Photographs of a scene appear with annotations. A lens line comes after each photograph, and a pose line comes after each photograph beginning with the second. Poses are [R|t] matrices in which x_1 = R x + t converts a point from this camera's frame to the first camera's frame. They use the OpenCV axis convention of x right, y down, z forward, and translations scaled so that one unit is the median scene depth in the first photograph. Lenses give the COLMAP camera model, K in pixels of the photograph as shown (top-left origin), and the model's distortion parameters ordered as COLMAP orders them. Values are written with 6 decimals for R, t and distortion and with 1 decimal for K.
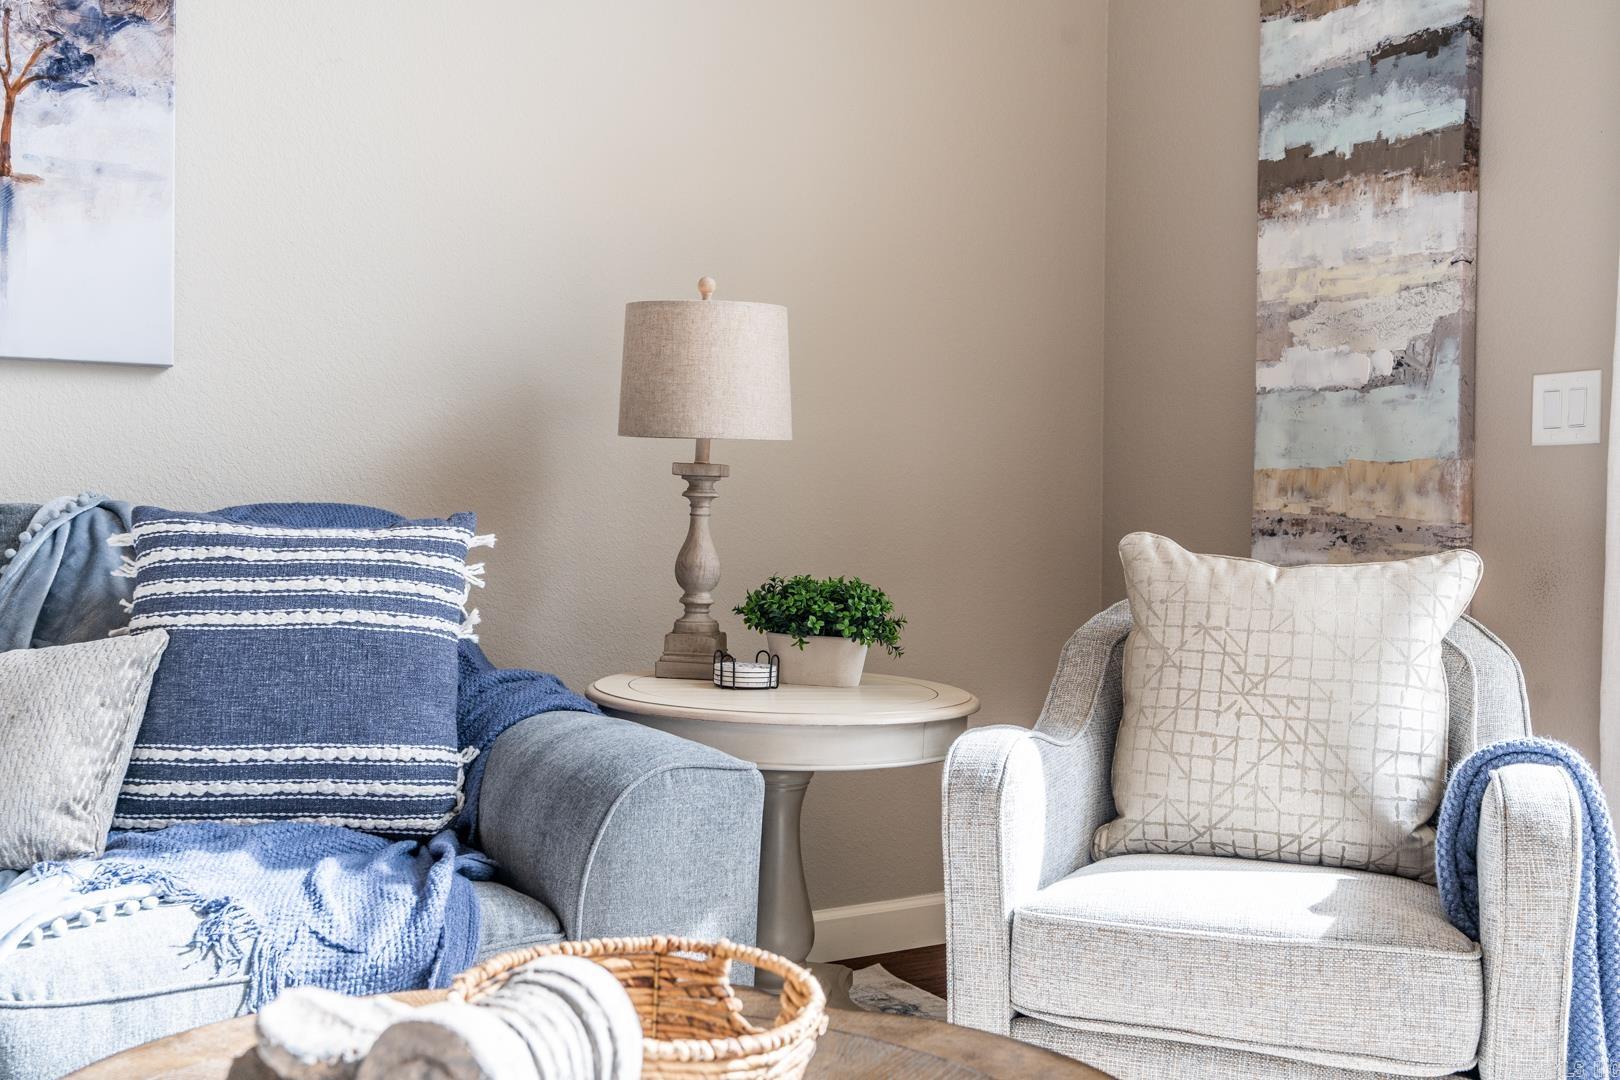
lens RADIAL K [[1569.0, 0, 805.3], [0, 1569.0, 539.9], [0, 0, 1]] dist [0.012944, 0.000000]
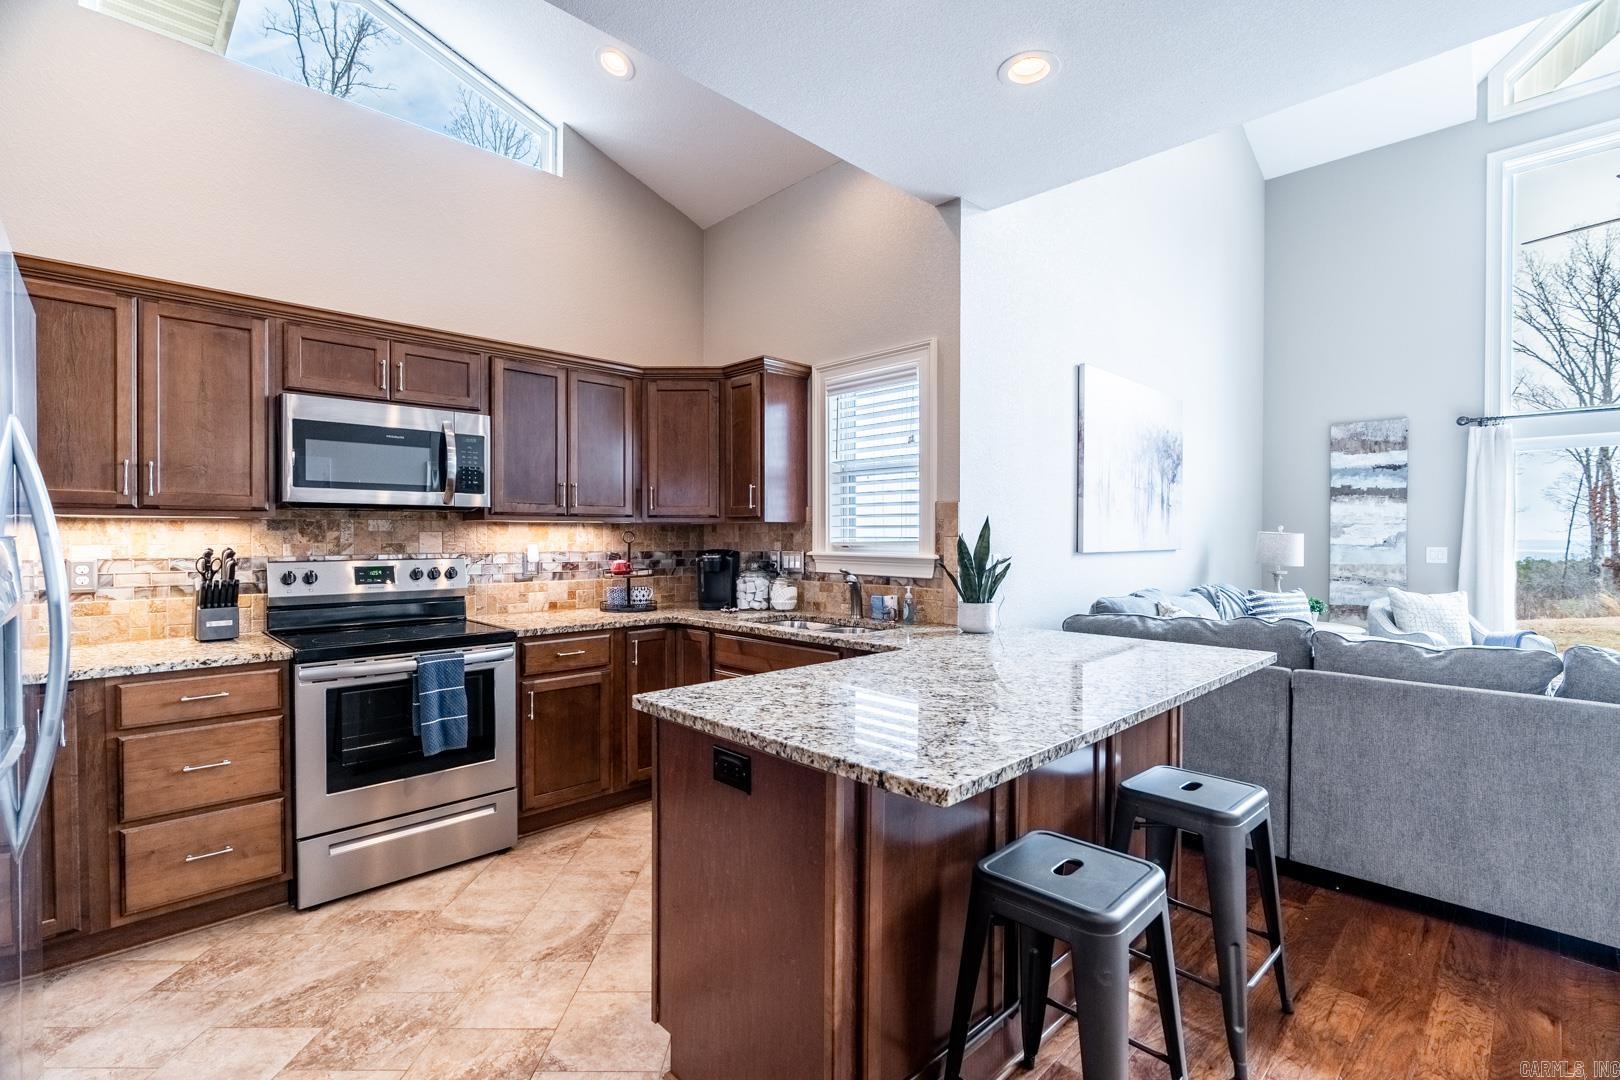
lens RADIAL K [[729.2, 0, 807.4], [0, 729.2, 540.4], [0, 0, 1]] dist [-0.012721, 0.005033]
pose [[0.971164, -0.008552, 0.238259, -2.085886], [0.008573, 0.999963, 0.000947, -0.170255], [-0.238258, 0.001123, 0.971201, -0.687236]]
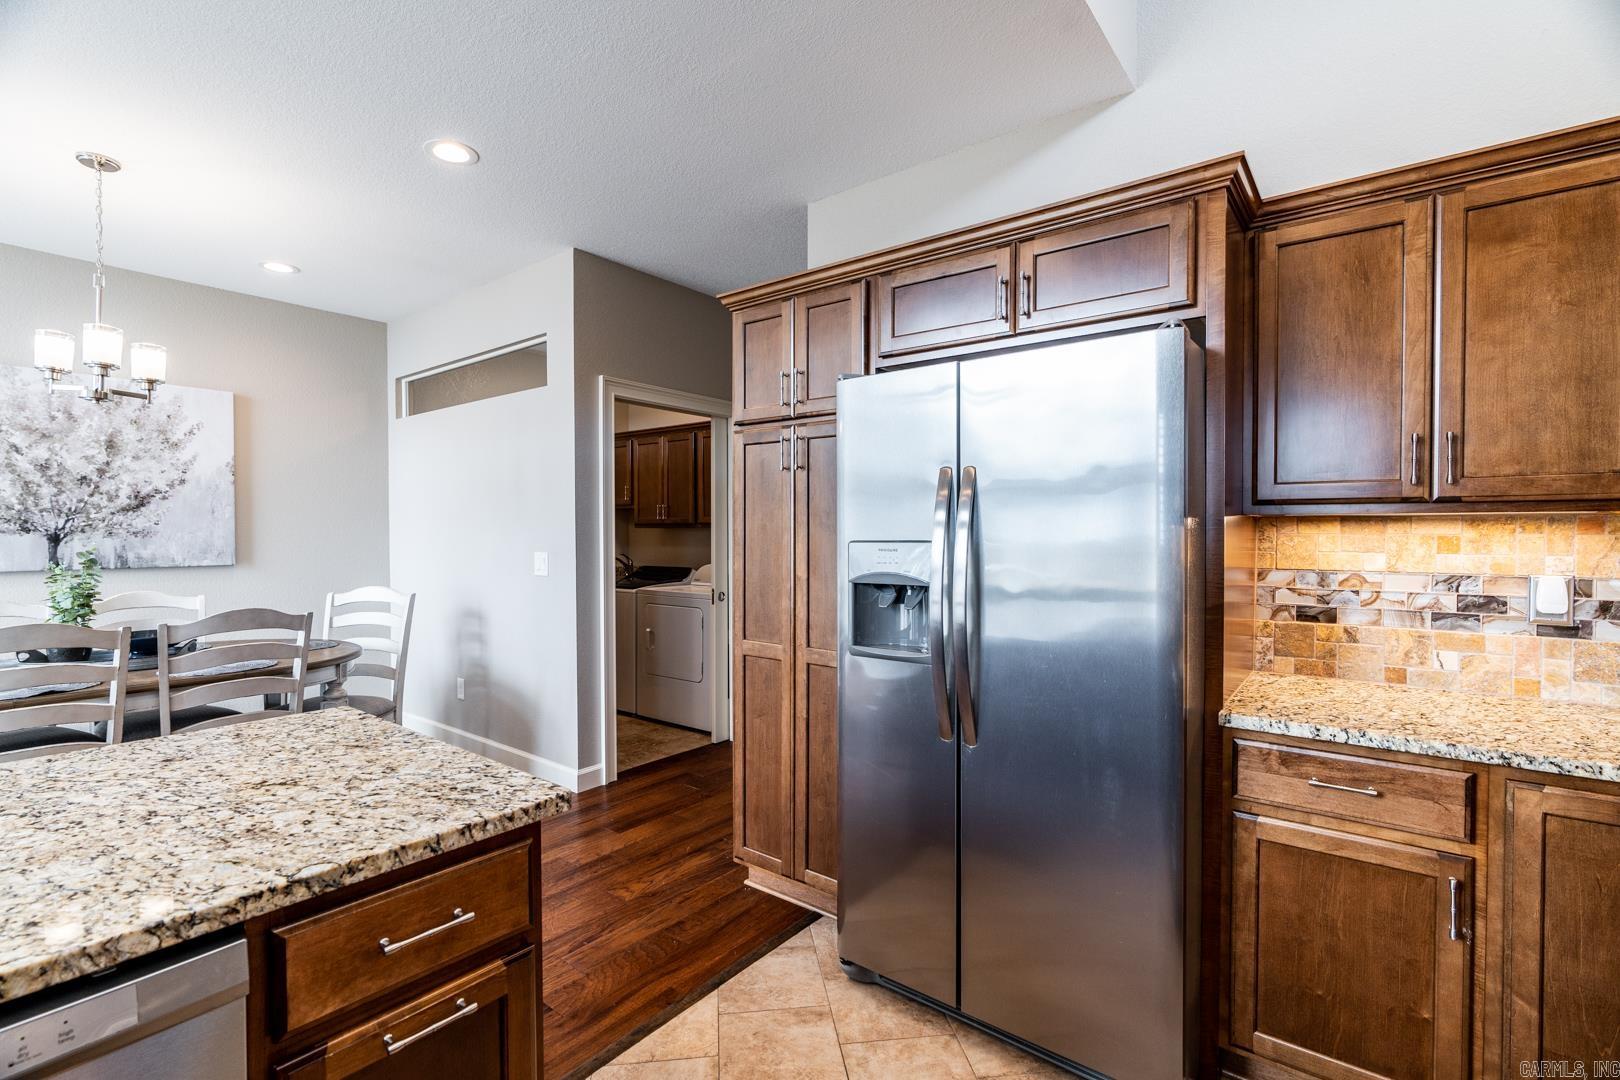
lens RADIAL K [[729.2, 0, 818.9], [0, 729.2, 535.6], [0, 0, 1]] dist [-0.012721, 0.005033]
pose [[-0.925622, -0.003364, -0.378433, -2.050623], [-0.008436, 0.999895, 0.011745, -0.192675], [0.378354, 0.014064, -0.925554, 0.660246]]
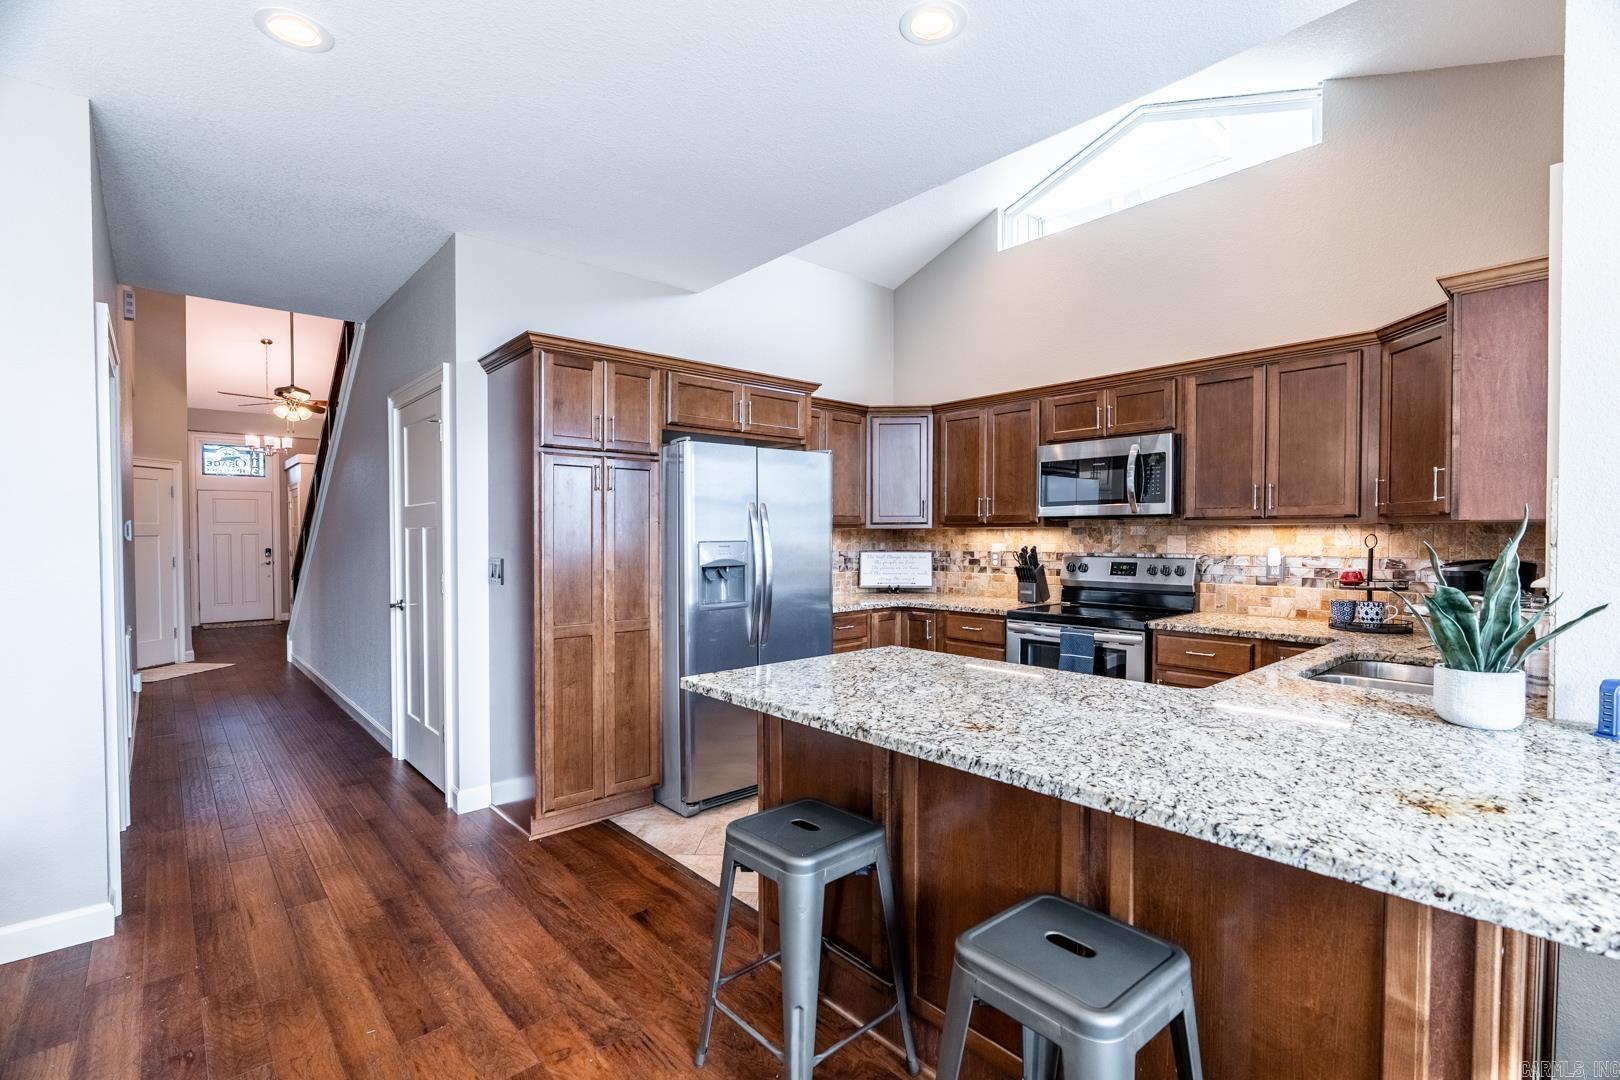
lens RADIAL K [[729.2, 0, 814.4], [0, 729.2, 545.6], [0, 0, 1]] dist [-0.012721, 0.005033]
pose [[0.205065, 0.005660, -0.978732, -0.925007], [-0.003014, 0.999982, 0.005151, -0.174445], [0.978744, 0.001894, 0.205079, -0.249591]]
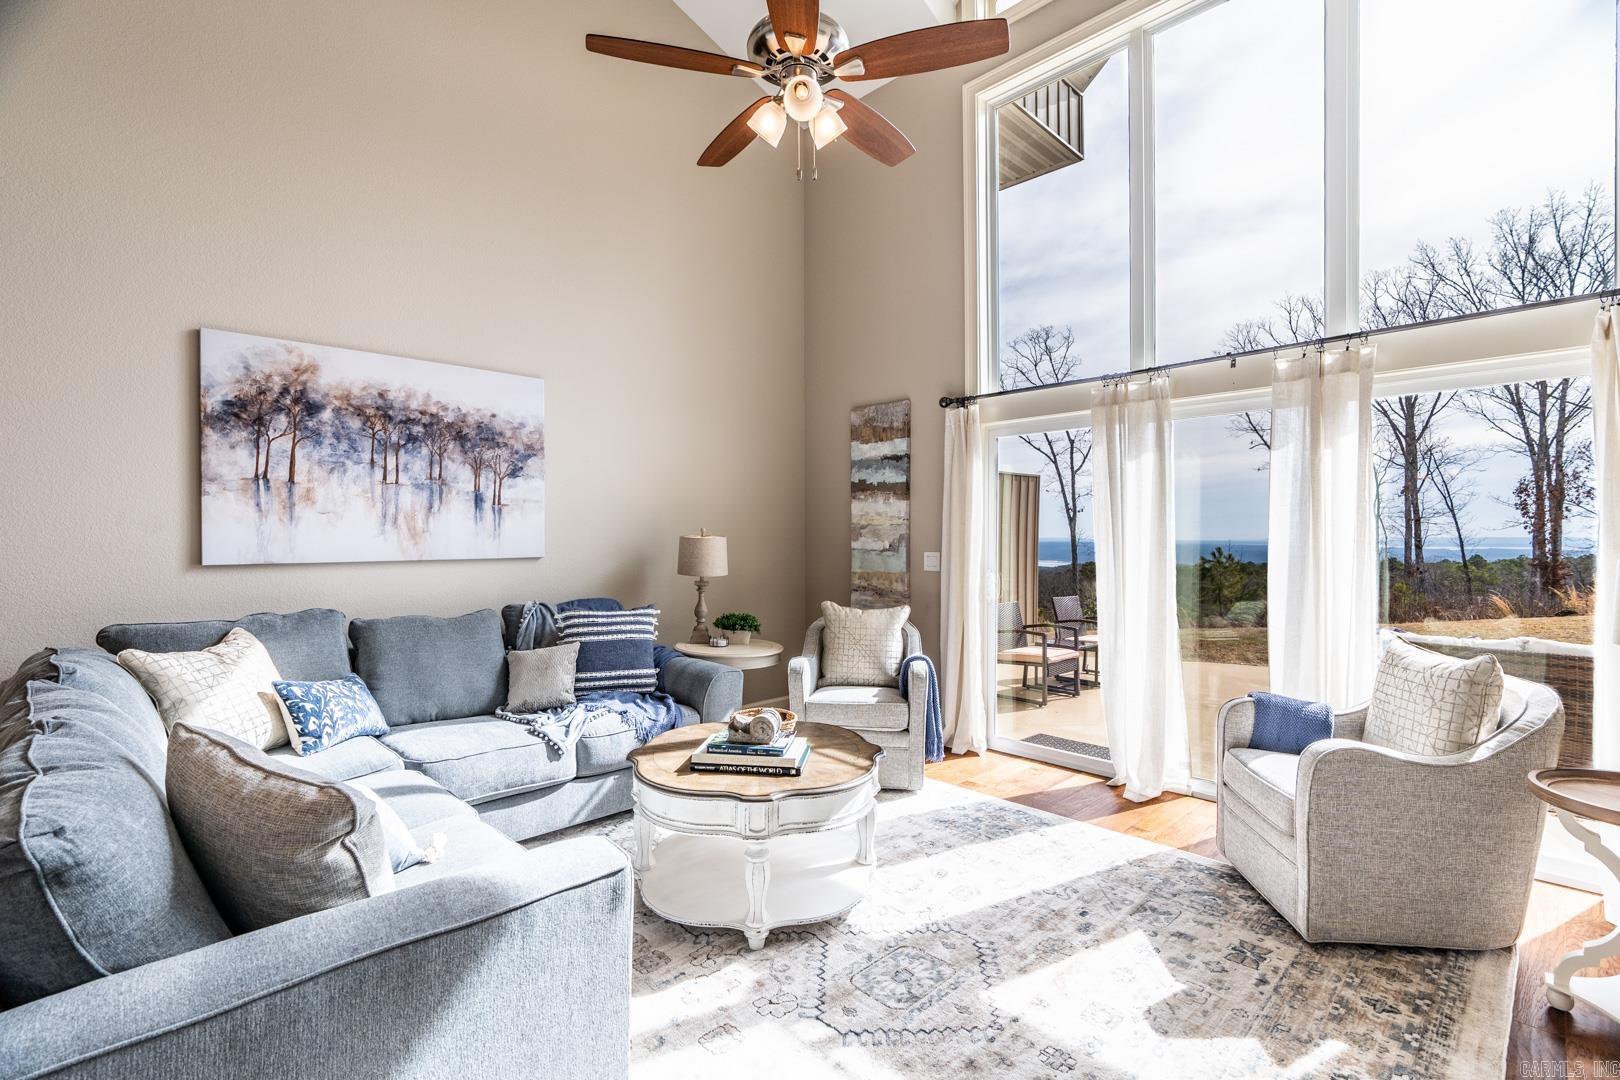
lens RADIAL K [[729.2, 0, 805.4], [0, 729.2, 539.6], [0, 0, 1]] dist [-0.012721, 0.005033]
pose [[0.970720, -0.013246, 0.239850, -0.277791], [0.014001, 0.999901, -0.001447, -0.163889], [-0.239807, 0.004763, 0.970809, -0.753827]]
